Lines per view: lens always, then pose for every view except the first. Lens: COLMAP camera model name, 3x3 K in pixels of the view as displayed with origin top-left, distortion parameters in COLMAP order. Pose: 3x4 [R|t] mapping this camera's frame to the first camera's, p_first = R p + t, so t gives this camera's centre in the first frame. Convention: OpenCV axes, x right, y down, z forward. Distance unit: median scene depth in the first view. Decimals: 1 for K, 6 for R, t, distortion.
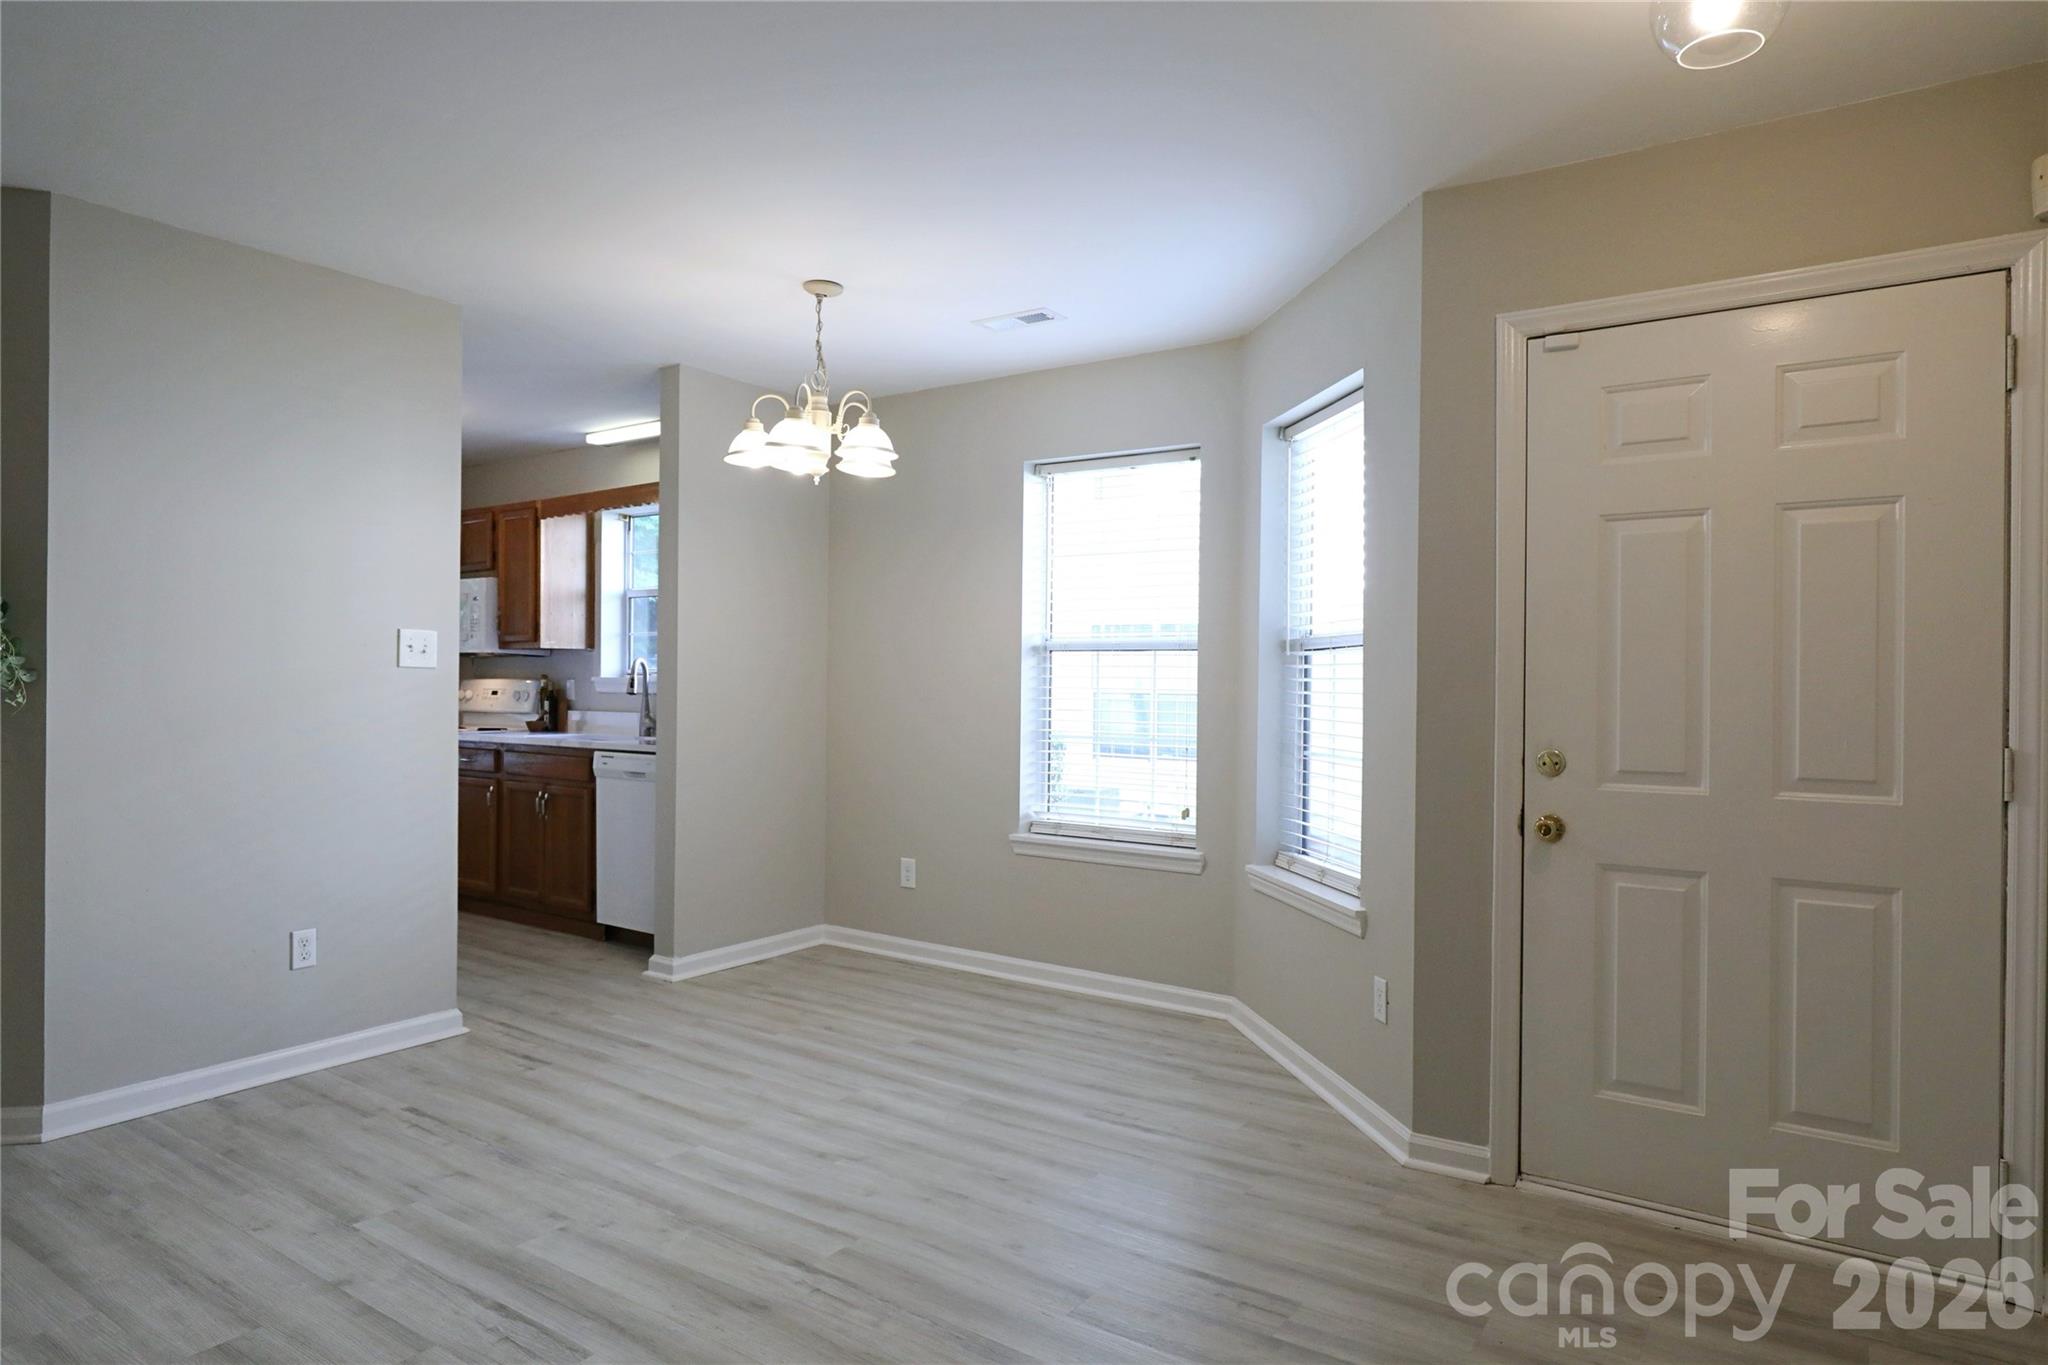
lens RADIAL K [[1196.3, 0, 1041.4], [0, 1196.3, 681.3], [0, 0, 1]] dist [-0.005364, 0.002215]
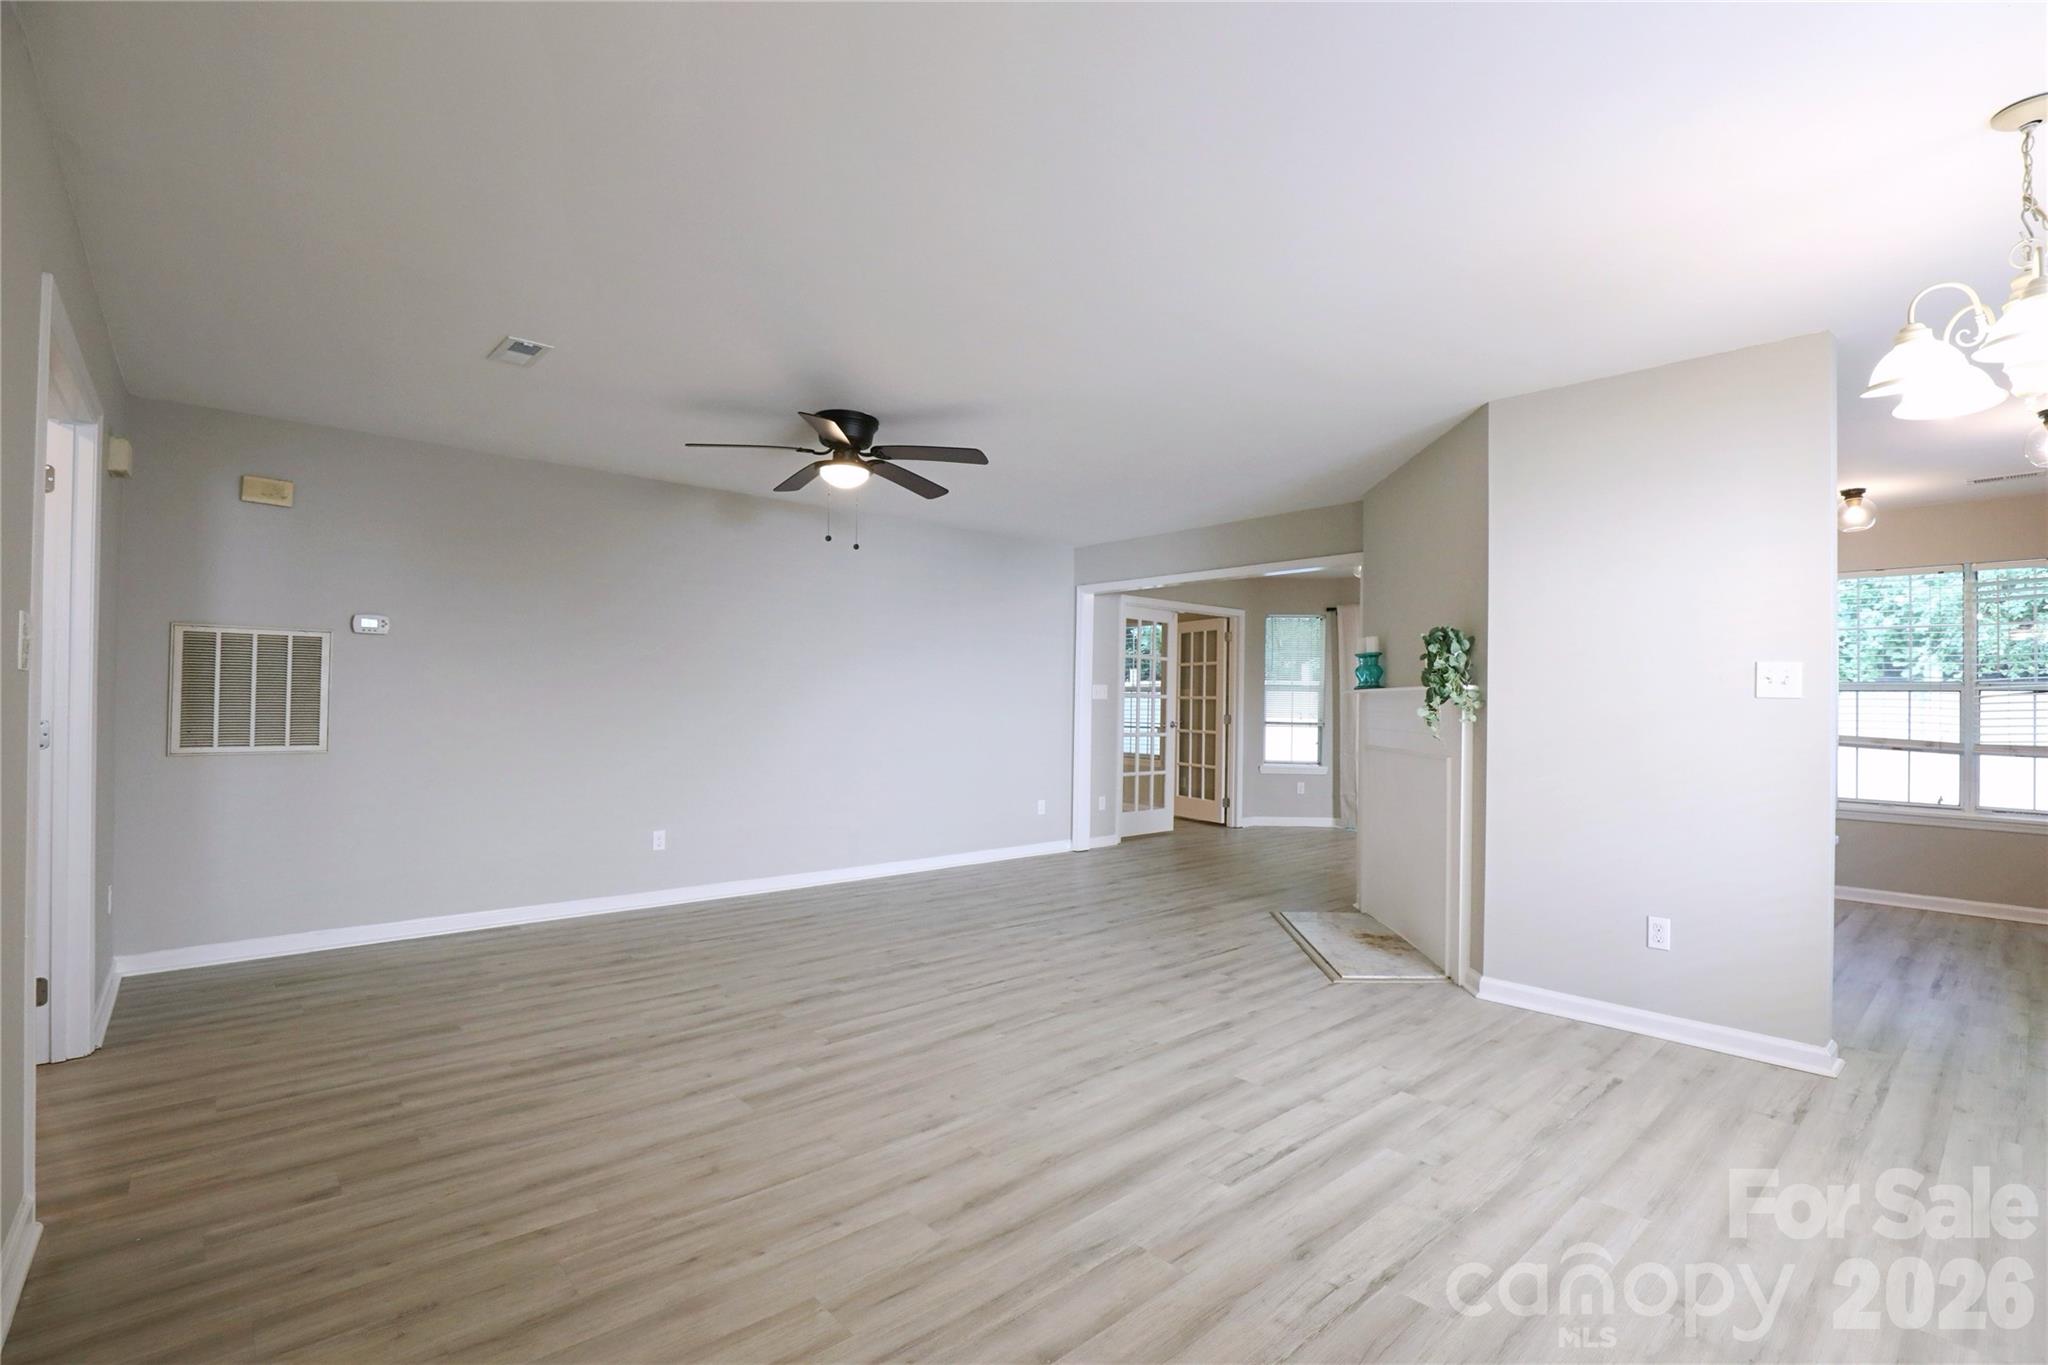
lens RADIAL K [[938.2, 0, 1043.2], [0, 938.2, 687.7], [0, 0, 1]] dist [-0.035806, 0.007387]
pose [[-0.231268, -0.024416, -0.972584, 0.428522], [-0.017505, 0.999628, -0.020932, 0.007855], [0.972733, 0.012184, -0.231609, 0.605586]]
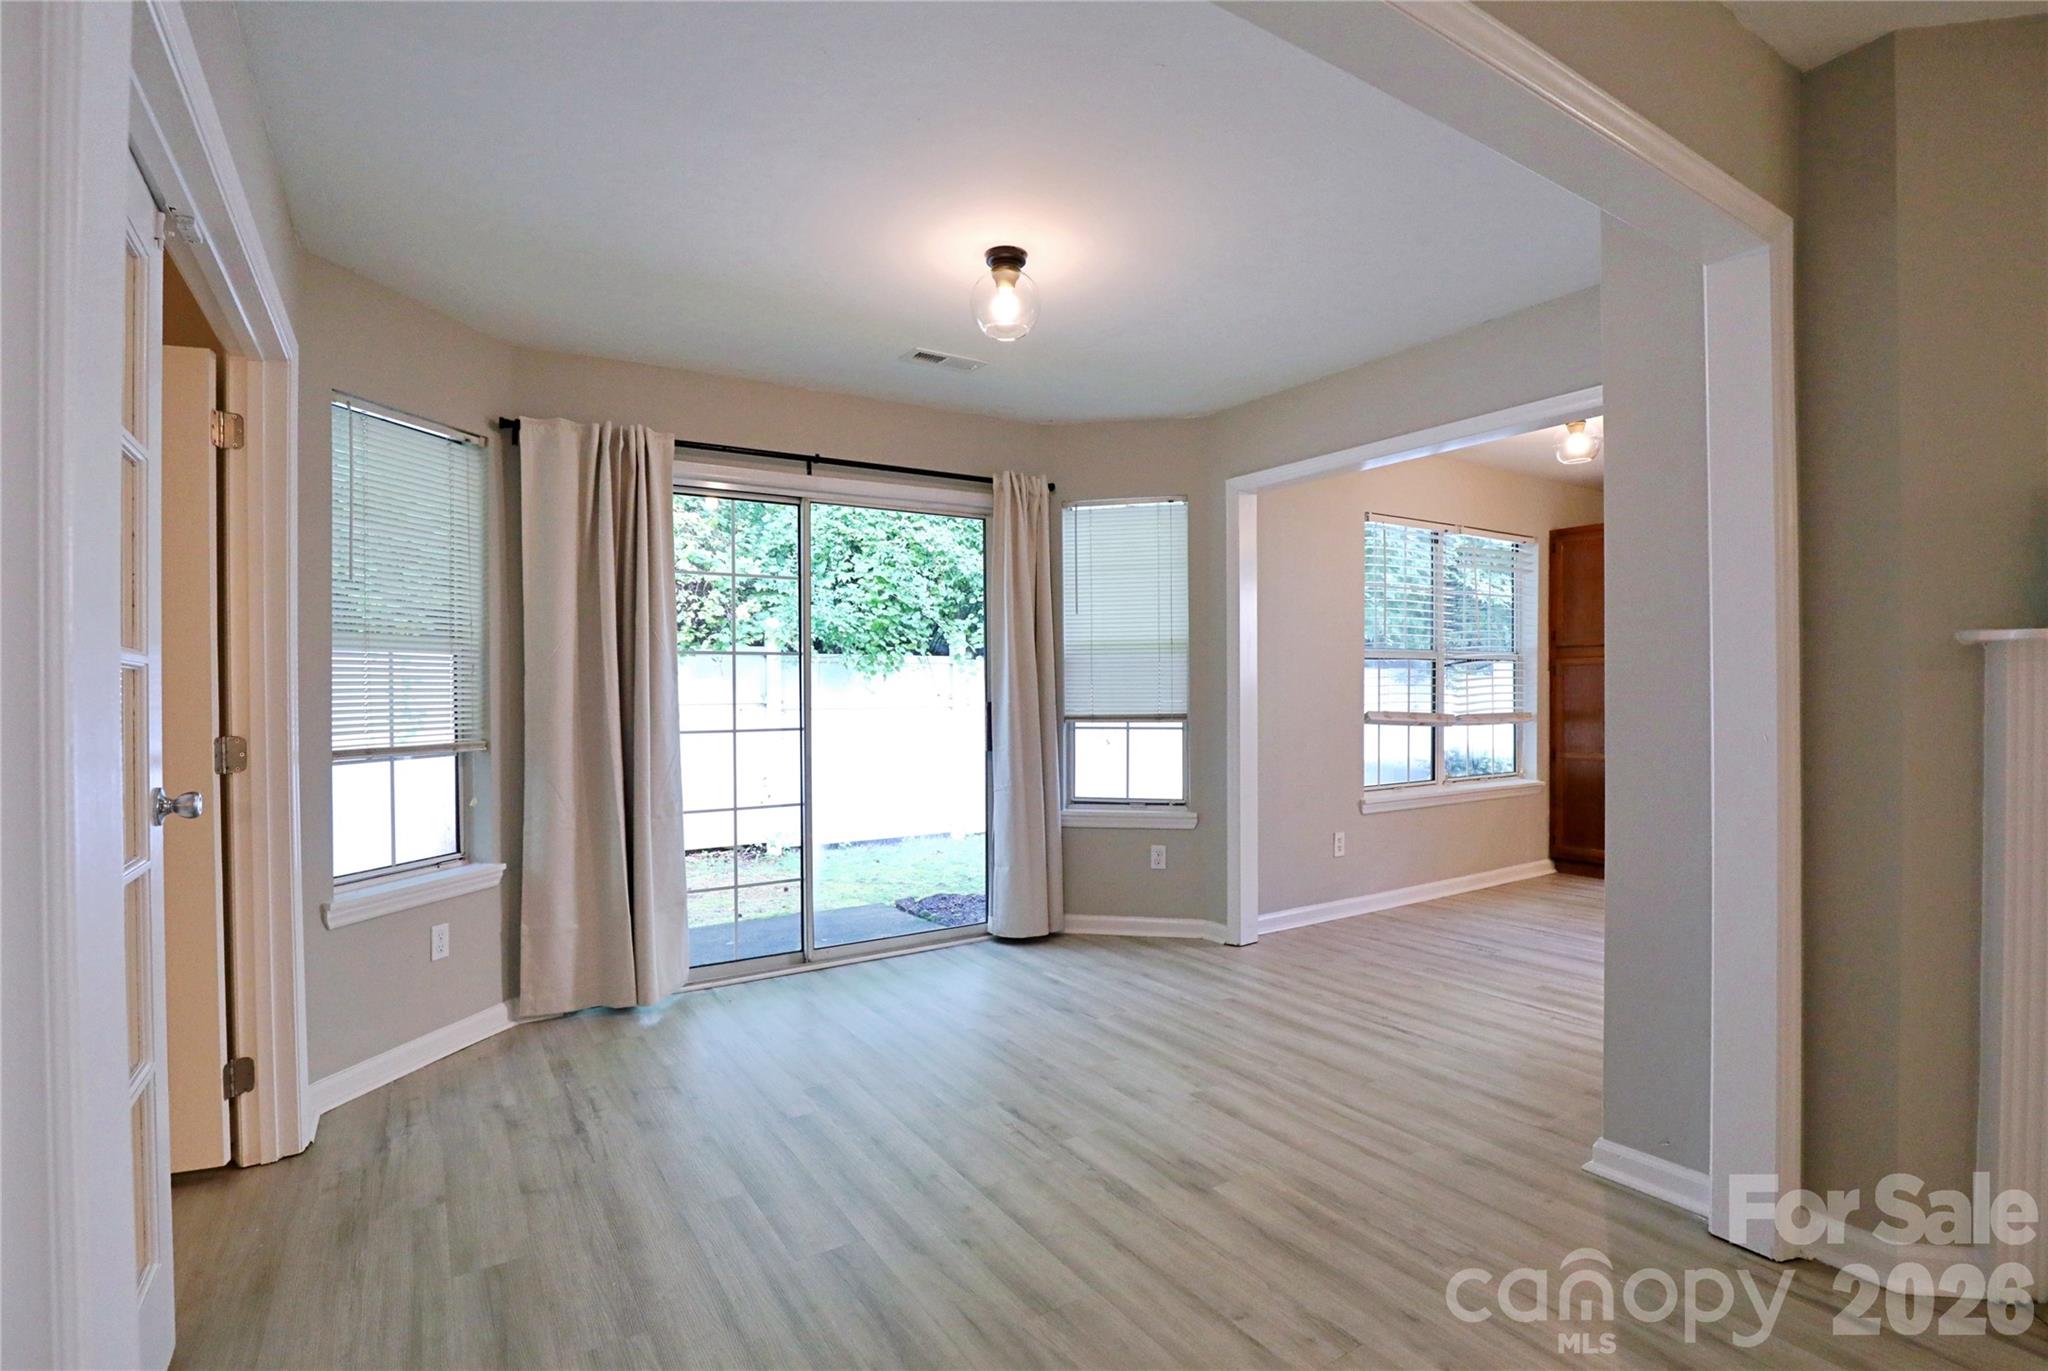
lens RADIAL K [[938.2, 0, 1062.4], [0, 938.2, 712.2], [0, 0, 1]] dist [-0.035806, 0.007387]
pose [[0.929617, -0.004944, -0.368494, -1.409542], [0.013468, 0.999698, 0.020563, -0.000463], [0.368281, -0.024079, 0.929402, 0.143374]]
